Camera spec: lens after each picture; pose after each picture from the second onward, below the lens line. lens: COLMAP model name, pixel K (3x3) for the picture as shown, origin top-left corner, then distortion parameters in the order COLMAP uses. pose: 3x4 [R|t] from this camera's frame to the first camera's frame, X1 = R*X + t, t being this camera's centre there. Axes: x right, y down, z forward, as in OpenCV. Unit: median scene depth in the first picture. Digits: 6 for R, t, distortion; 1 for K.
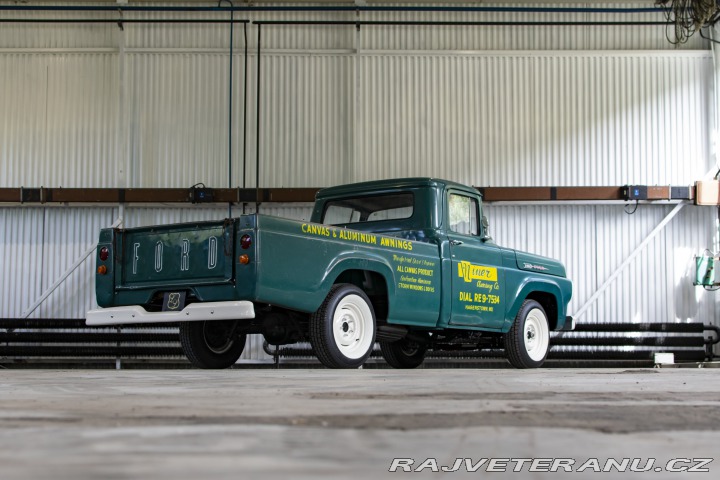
lens RADIAL K [[1222.6, 0, 347.3], [0, 1222.6, 244.4], [0, 0, 1]] dist [0.023340, 0.010579]
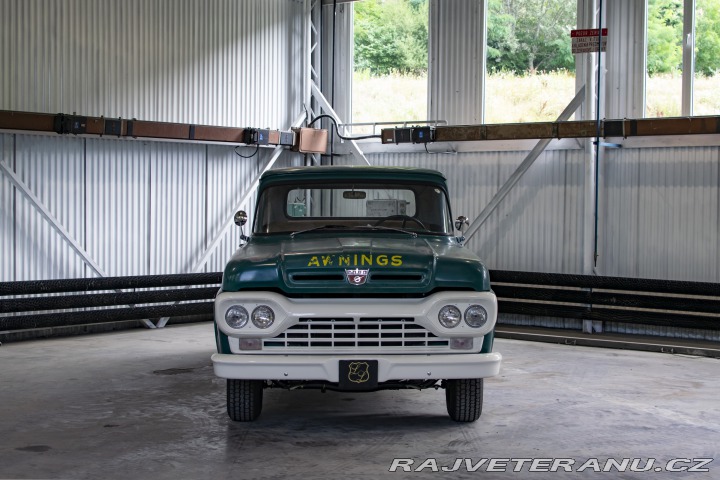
lens RADIAL K [[1156.8, 0, 341.1], [0, 1156.8, 226.9], [0, 0, 1]] dist [0.007709, 0.015351]
pose [[0.630458, -0.010437, 0.776154, -0.420764], [-0.082780, 0.993303, 0.080598, -0.049792], [-0.771797, -0.115064, 0.625372, 0.372768]]
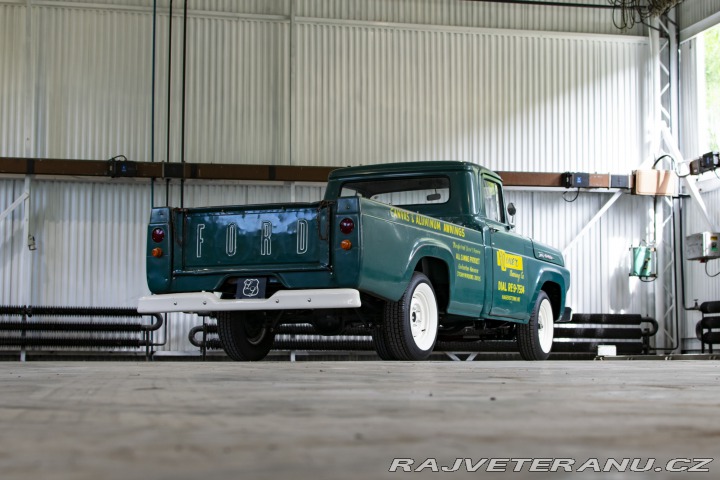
lens RADIAL K [[1350.1, 0, 356.7], [0, 1350.1, 239.6], [0, 0, 1]] dist [0.031935, 0.092433]
pose [[0.976772, 0.019192, 0.213420, -0.161325], [-0.021488, 0.999733, 0.008443, -0.000323], [-0.213201, -0.012833, 0.976924, -0.009788]]
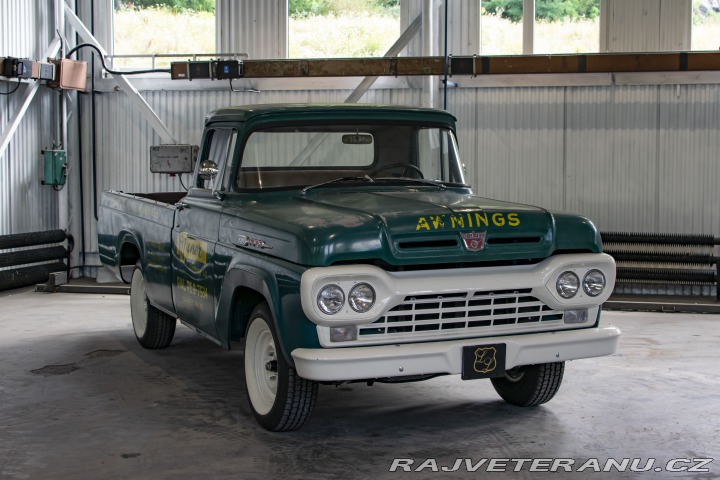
lens RADIAL K [[1199.8, 0, 357.8], [0, 1199.8, 238.6], [0, 0, 1]] dist [0.025779, 0.022297]
pose [[0.279704, -0.069759, 0.957549, -0.434755], [-0.091991, 0.990821, 0.099054, -0.030138], [-0.955669, -0.115792, 0.270720, 0.571552]]
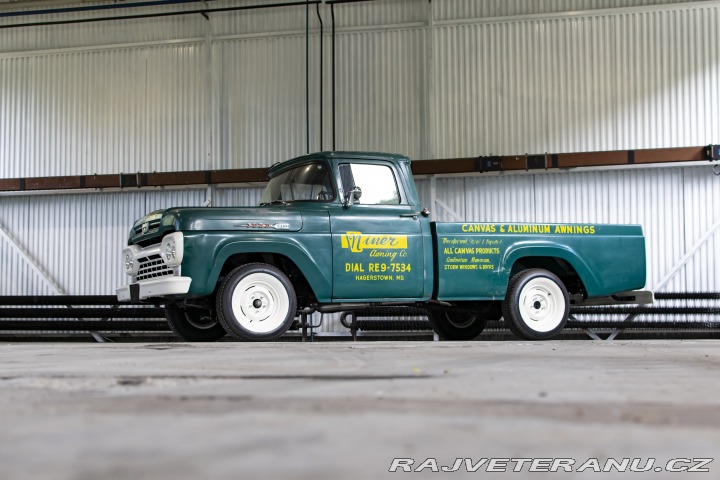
lens RADIAL K [[1186.3, 0, 333.0], [0, 1186.3, 241.9], [0, 0, 1]] dist [0.024328, 0.092467]
pose [[0.965852, -0.026210, -0.257765, 0.180335], [0.031078, 0.999407, 0.014830, 0.003697], [0.257223, -0.022335, 0.966094, 0.041589]]
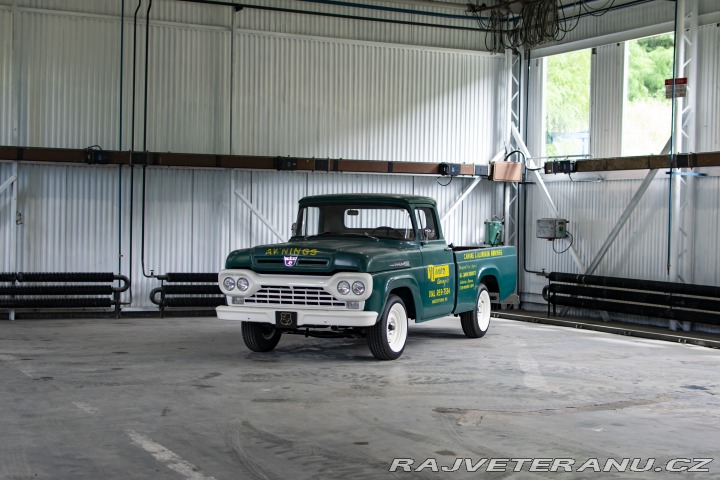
lens RADIAL K [[1186.3, 0, 333.0], [0, 1186.3, 241.9], [0, 0, 1]] dist [0.024328, 0.092467]
pose [[0.908432, 0.008310, 0.417950, -0.363707], [-0.057259, 0.992853, 0.104714, -0.086727], [-0.414092, -0.119057, 0.902415, -0.030848]]
